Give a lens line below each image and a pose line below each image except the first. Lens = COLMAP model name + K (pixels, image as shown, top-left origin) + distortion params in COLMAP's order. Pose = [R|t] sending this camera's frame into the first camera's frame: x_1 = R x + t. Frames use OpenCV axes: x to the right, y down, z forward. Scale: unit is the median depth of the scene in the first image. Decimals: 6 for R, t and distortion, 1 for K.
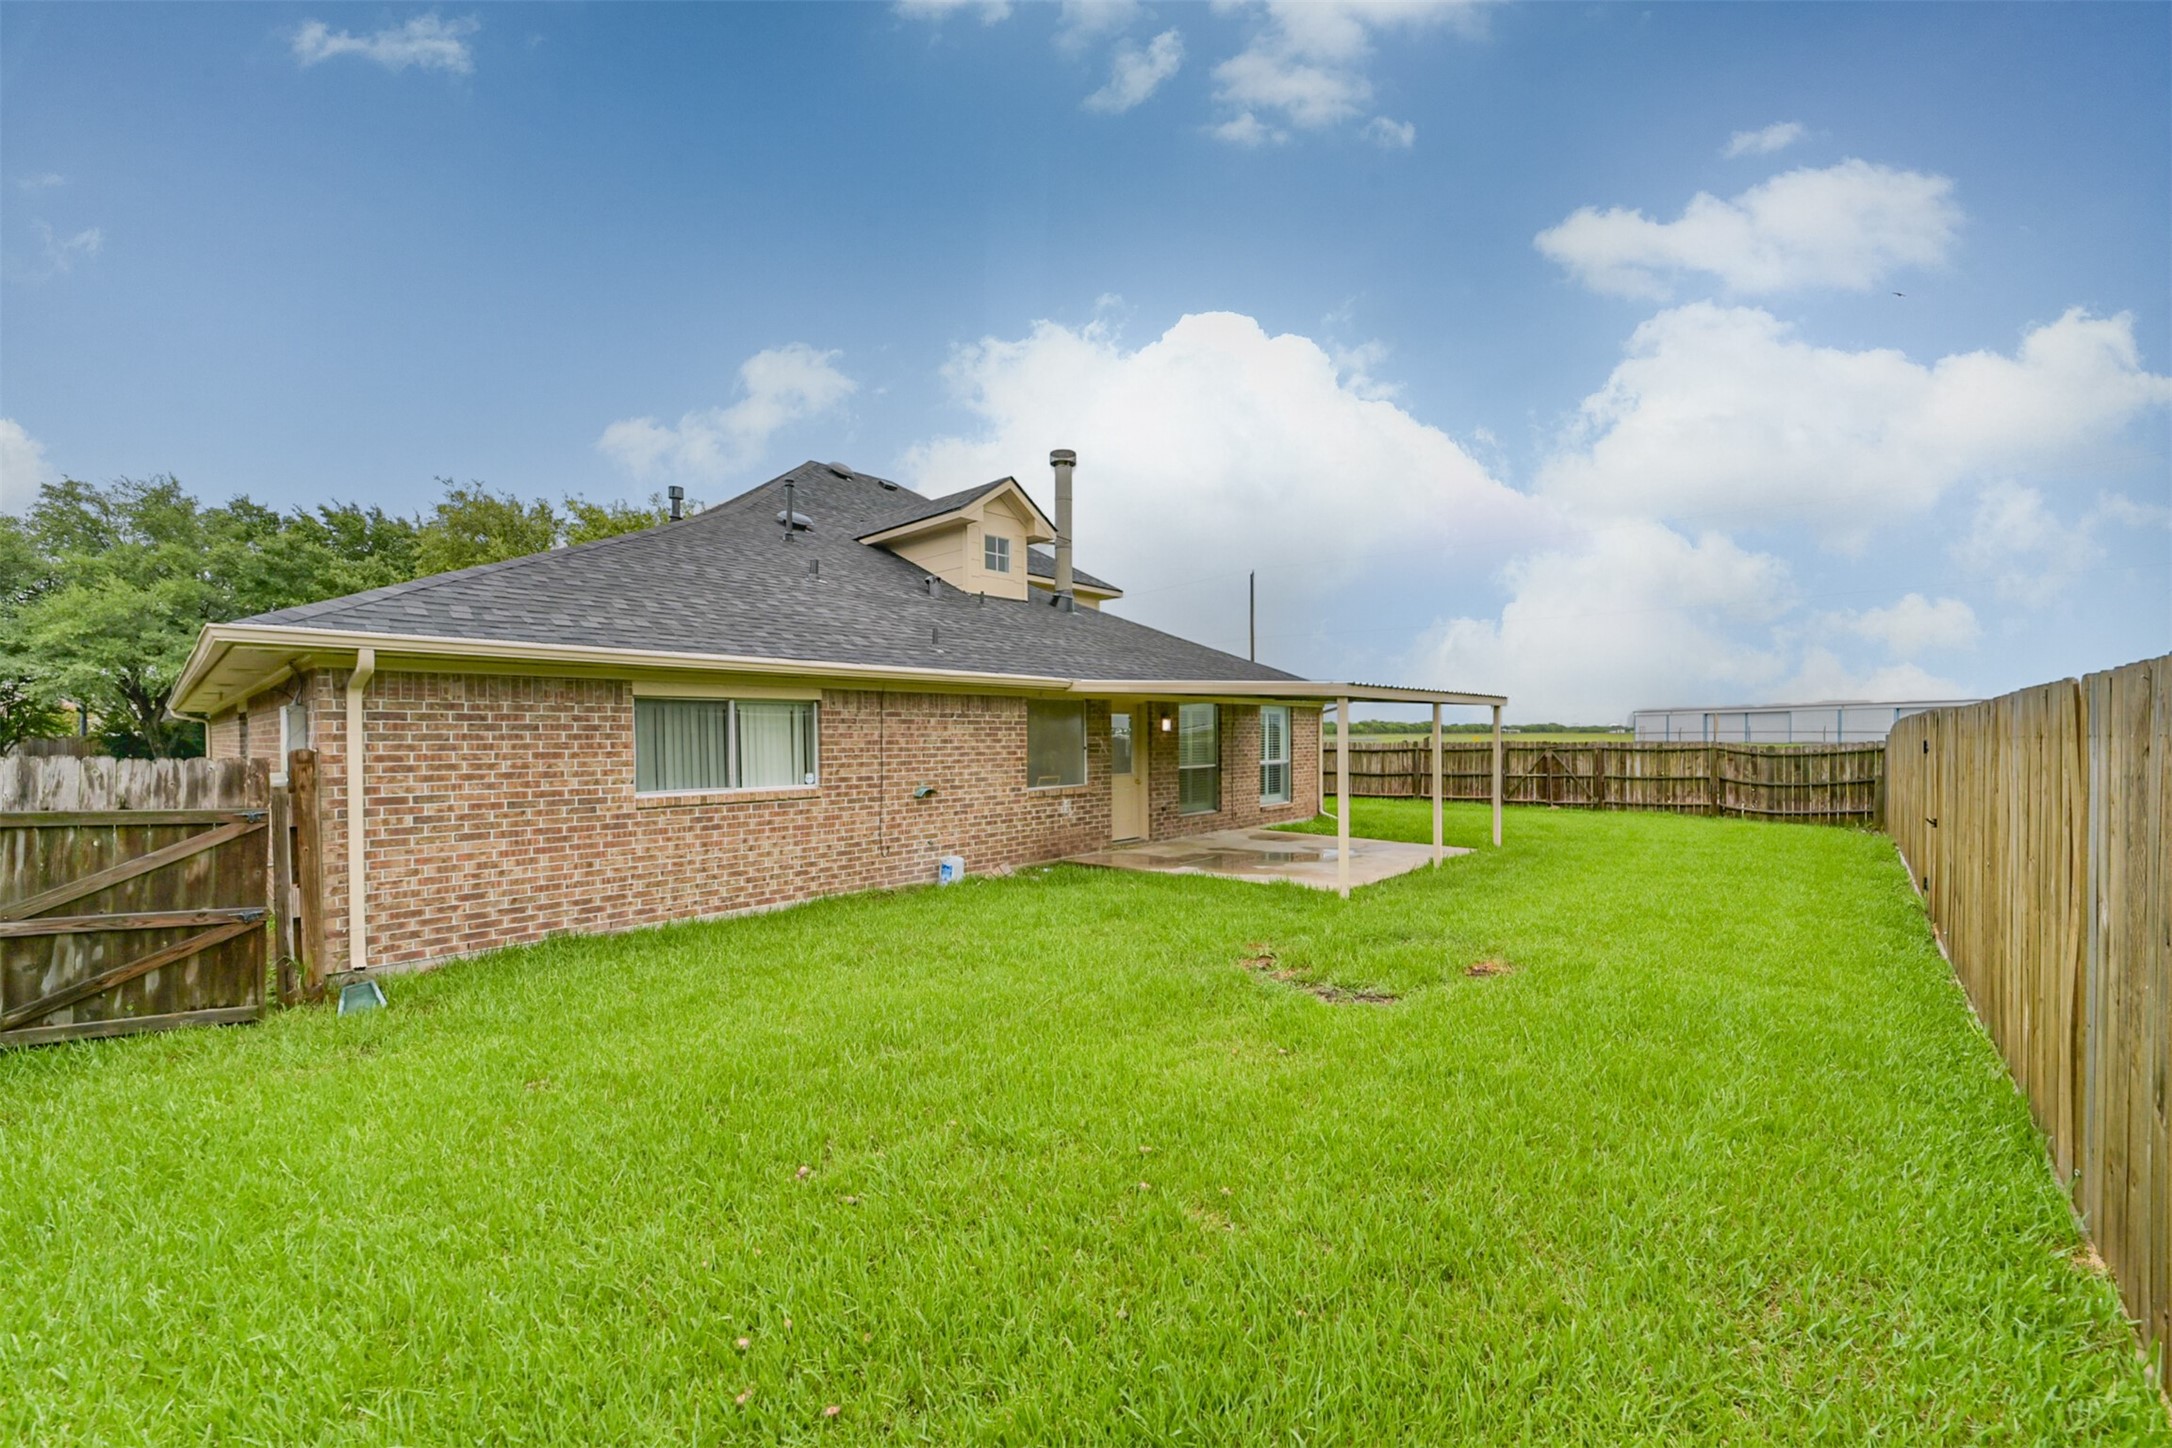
lens RADIAL K [[847.5, 0, 1091.5], [0, 847.5, 725.5], [0, 0, 1]] dist [-0.024136, 0.010383]
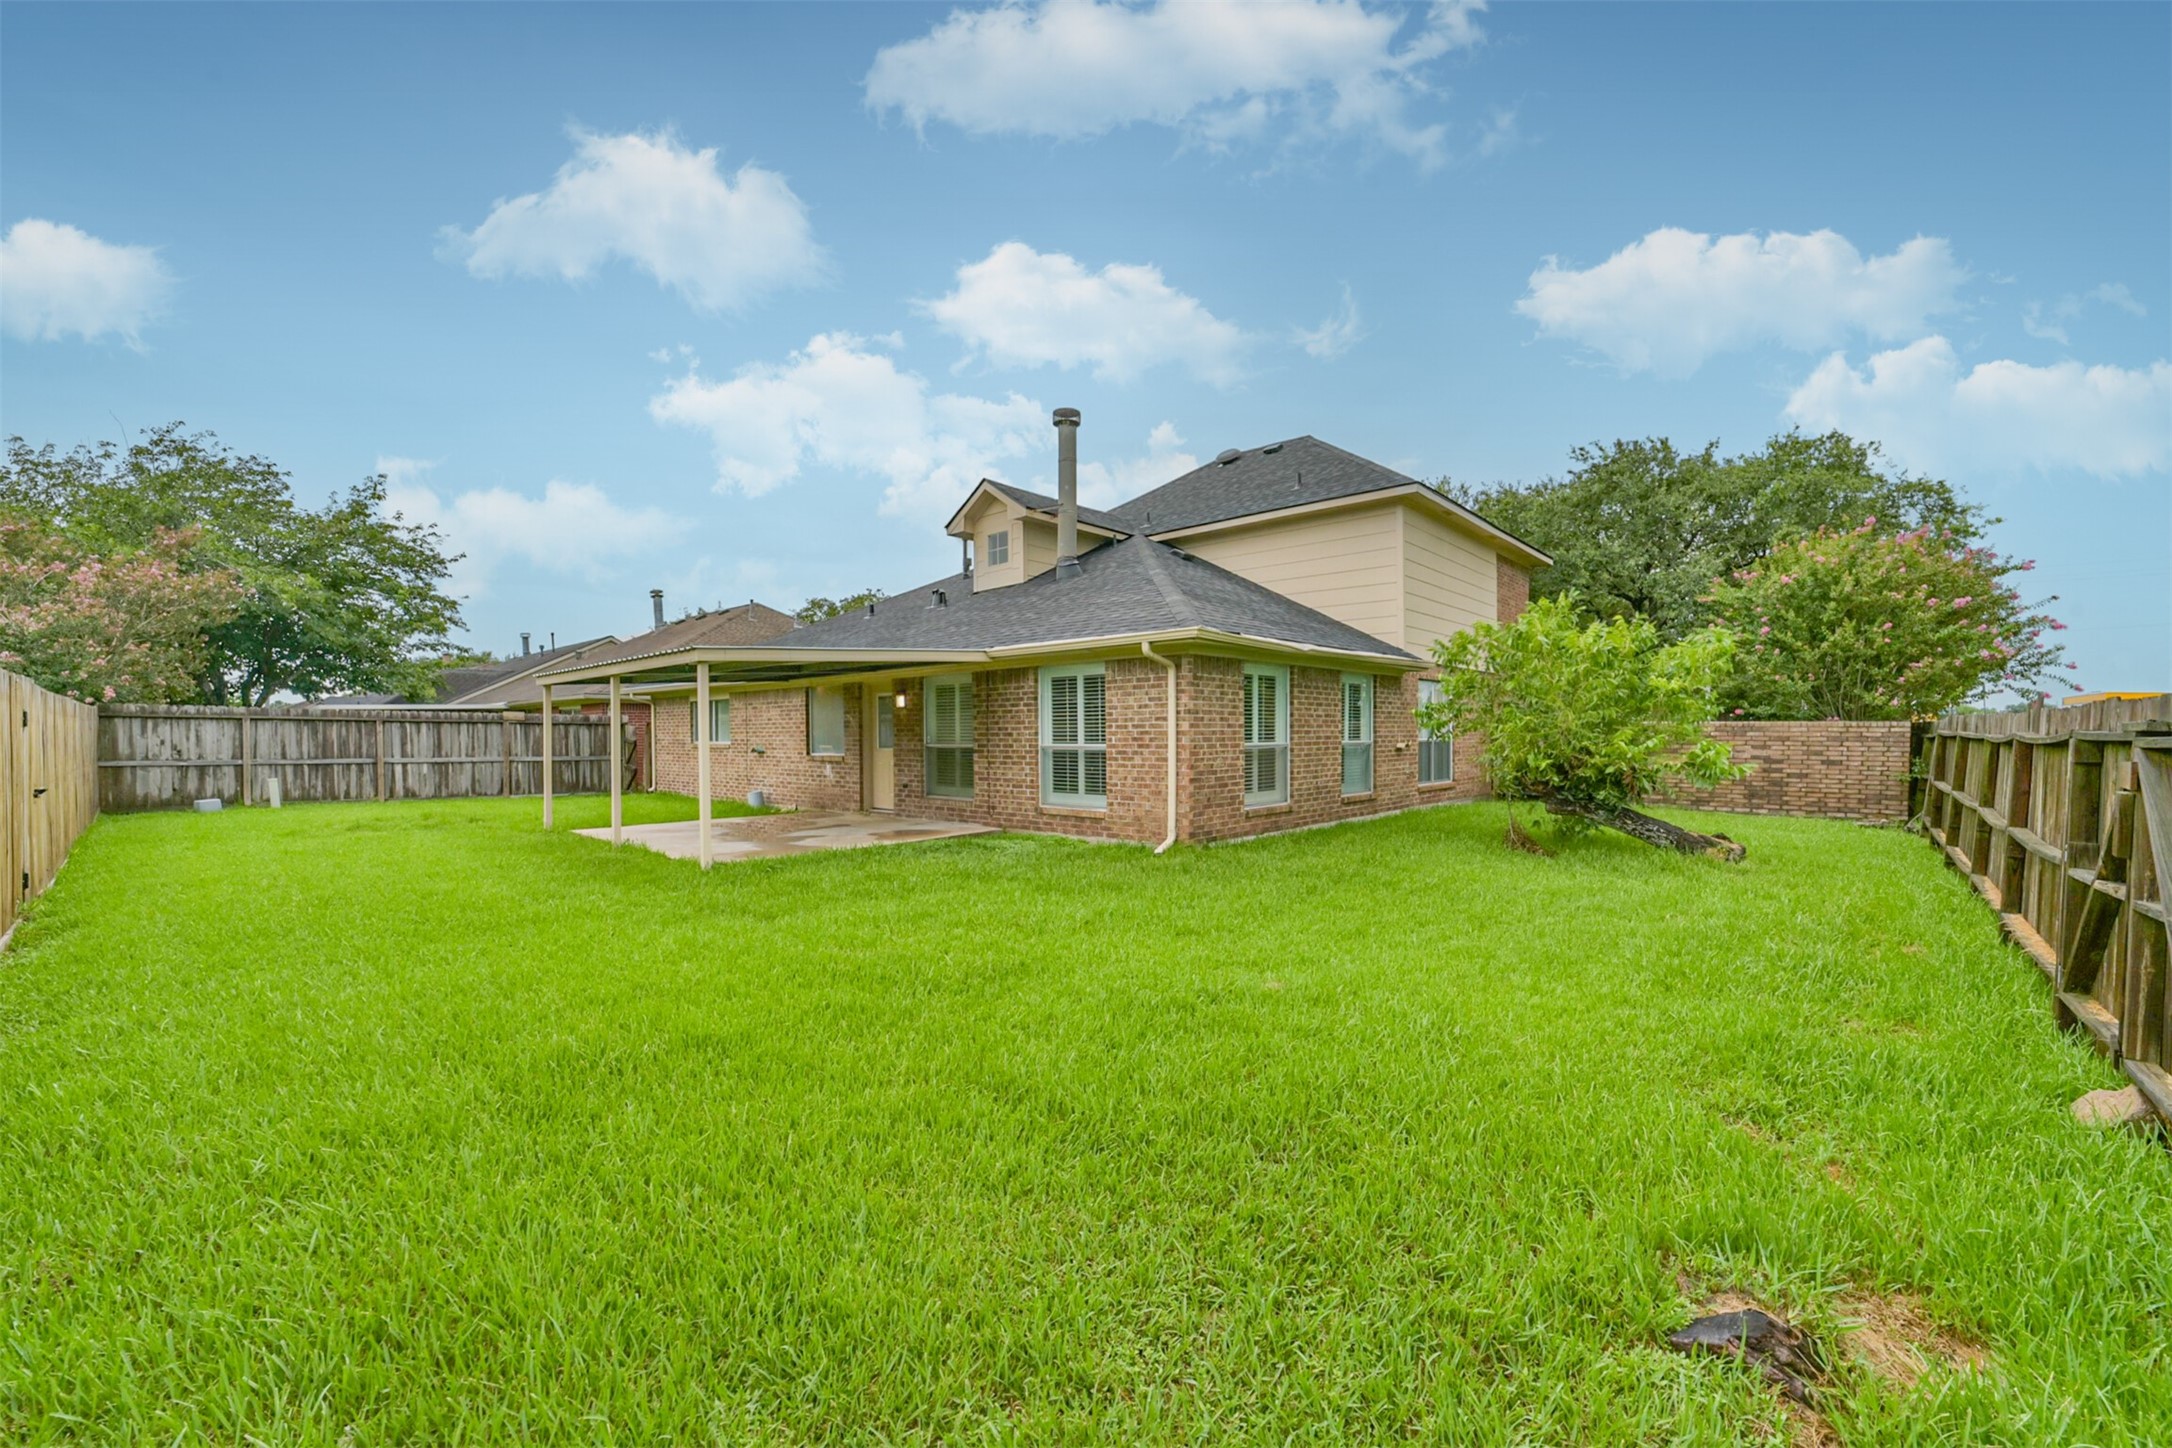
lens RADIAL K [[847.5, 0, 1091.5], [0, 847.5, 725.5], [0, 0, 1]] dist [-0.024136, 0.010383]
pose [[0.000846, -0.000915, -0.999999, 0.979776], [0.019507, 0.999809, -0.000898, 0.029971], [0.999809, -0.019506, 0.000864, 1.107136]]
